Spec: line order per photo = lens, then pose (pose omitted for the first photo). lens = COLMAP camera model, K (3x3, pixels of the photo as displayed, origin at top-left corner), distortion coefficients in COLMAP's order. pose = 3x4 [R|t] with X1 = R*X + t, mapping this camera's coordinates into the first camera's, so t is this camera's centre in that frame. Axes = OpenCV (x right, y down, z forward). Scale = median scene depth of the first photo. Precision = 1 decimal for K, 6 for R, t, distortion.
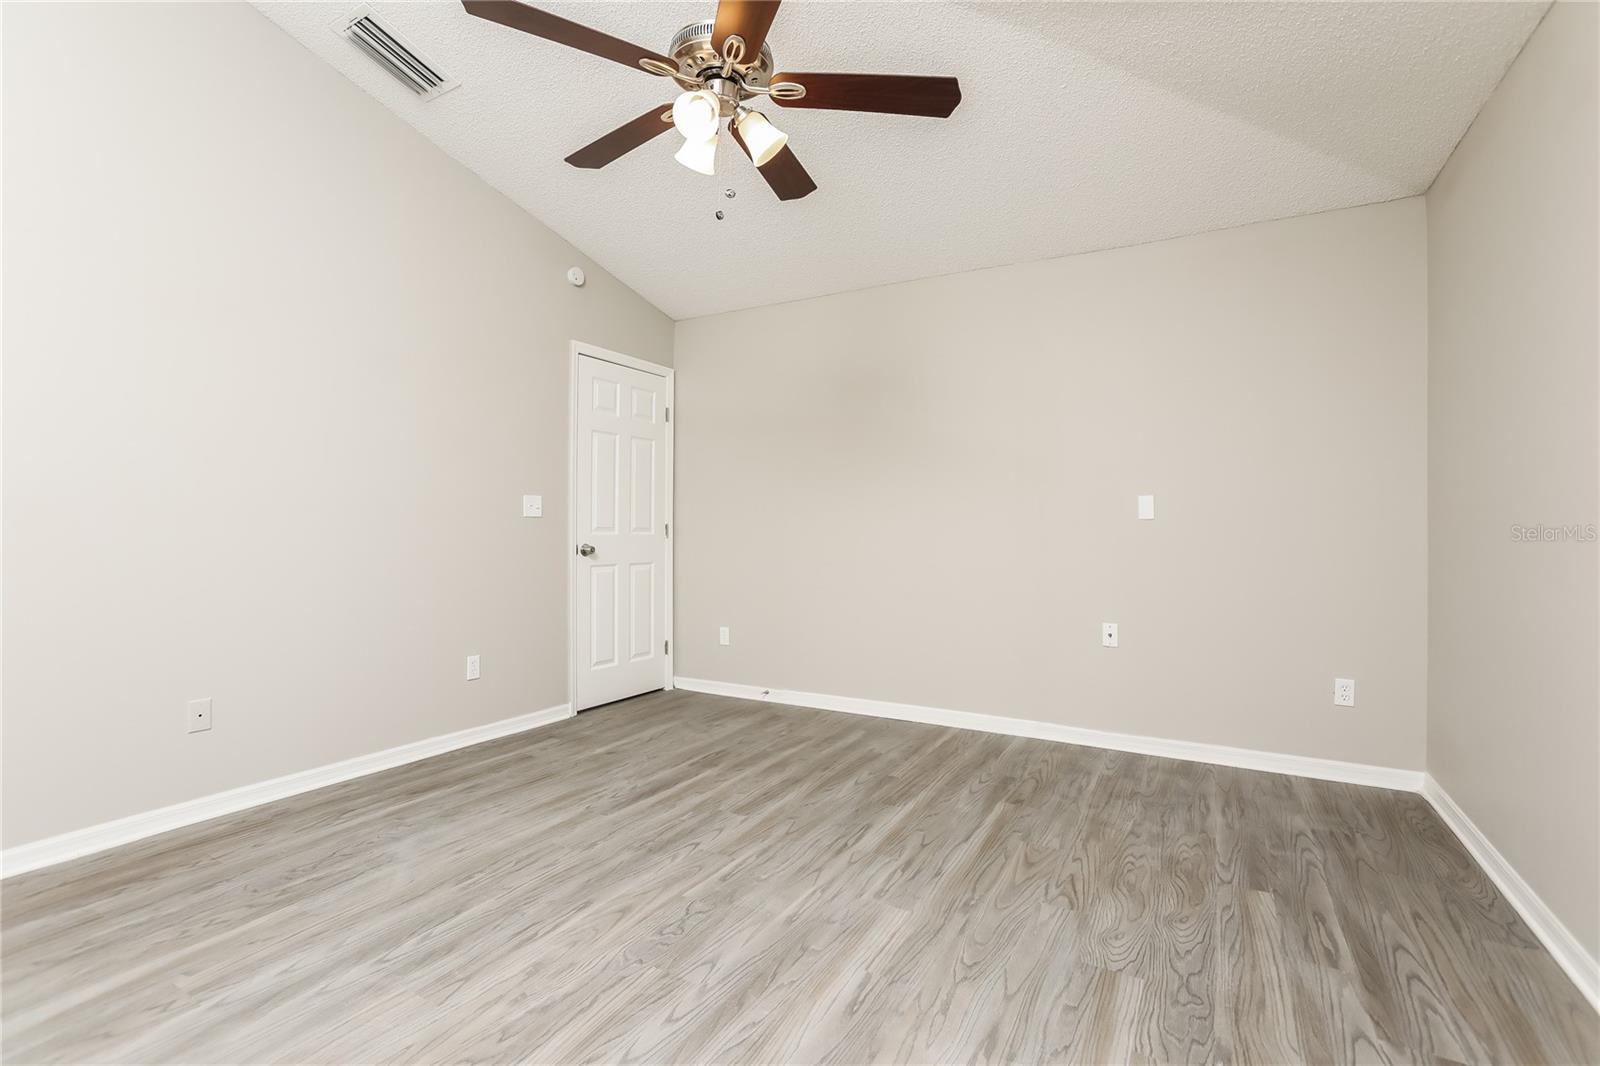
lens RADIAL K [[732.1, 0, 797.1], [0, 732.1, 527.1], [0, 0, 1]] dist [-0.064432, 0.028839]
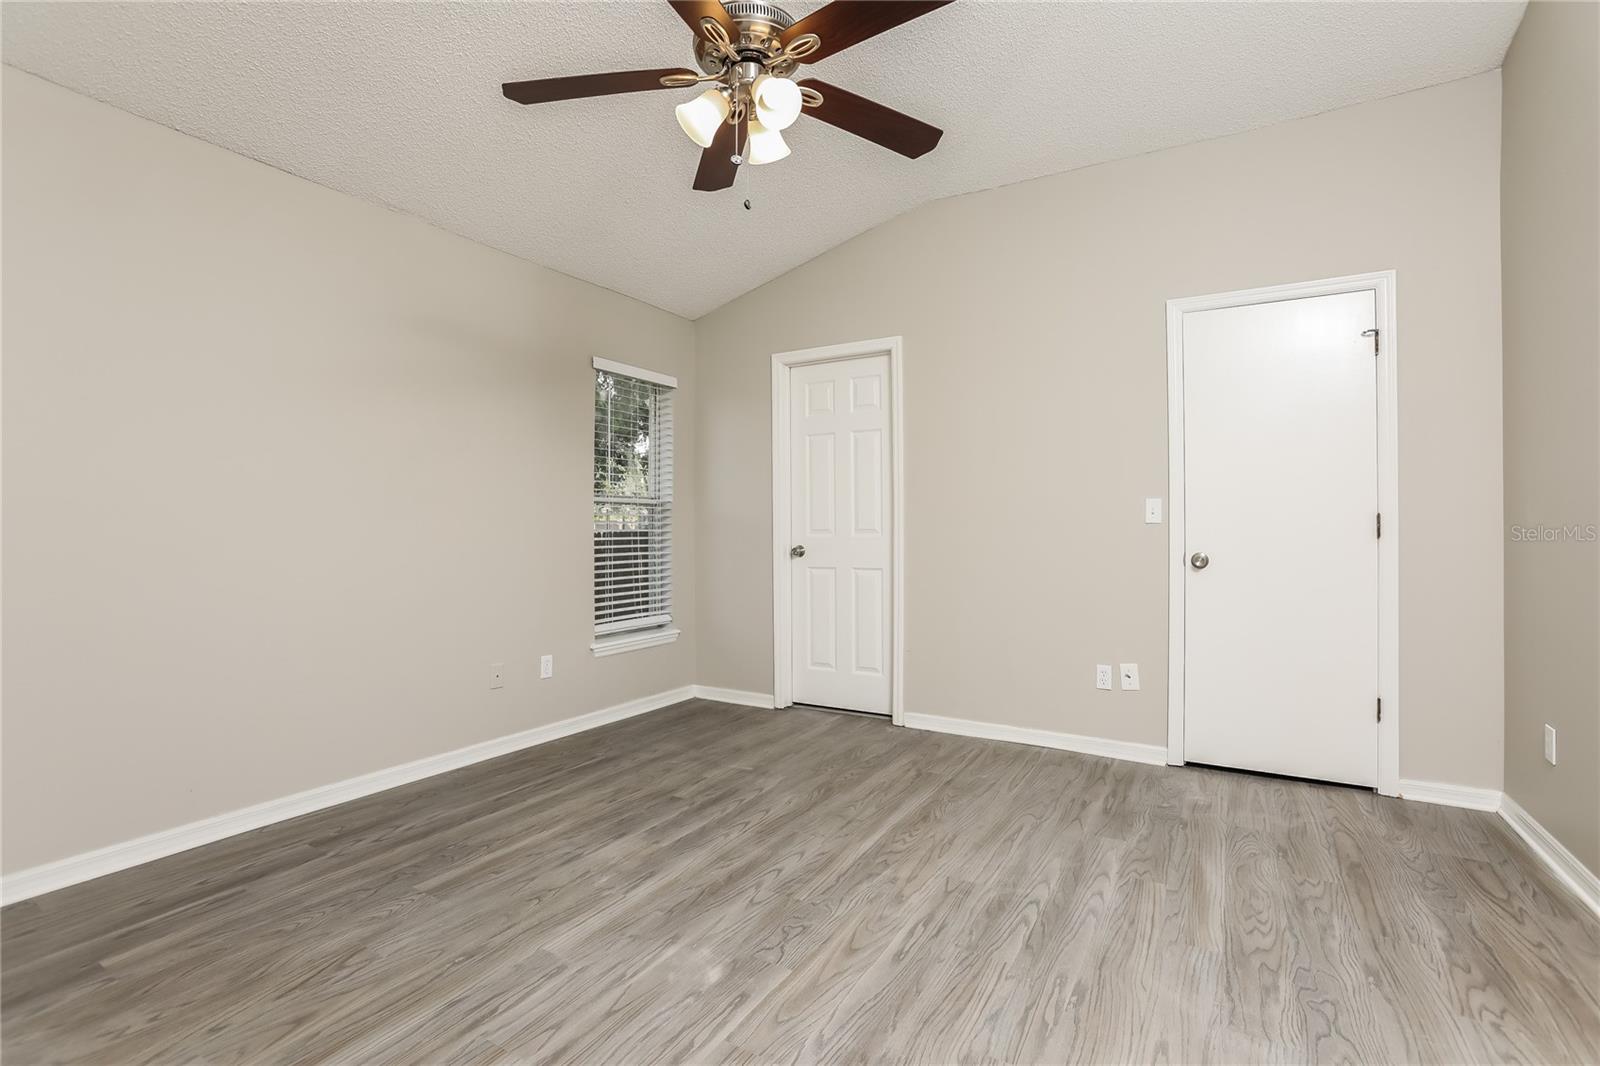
lens RADIAL K [[732.1, 0, 797.1], [0, 732.1, 527.1], [0, 0, 1]] dist [-0.064432, 0.028839]
pose [[-0.999771, -0.003641, 0.021102, -0.191811], [-0.003633, 0.999993, 0.000411, -0.006992], [-0.021103, 0.000334, -0.999777, 1.949387]]
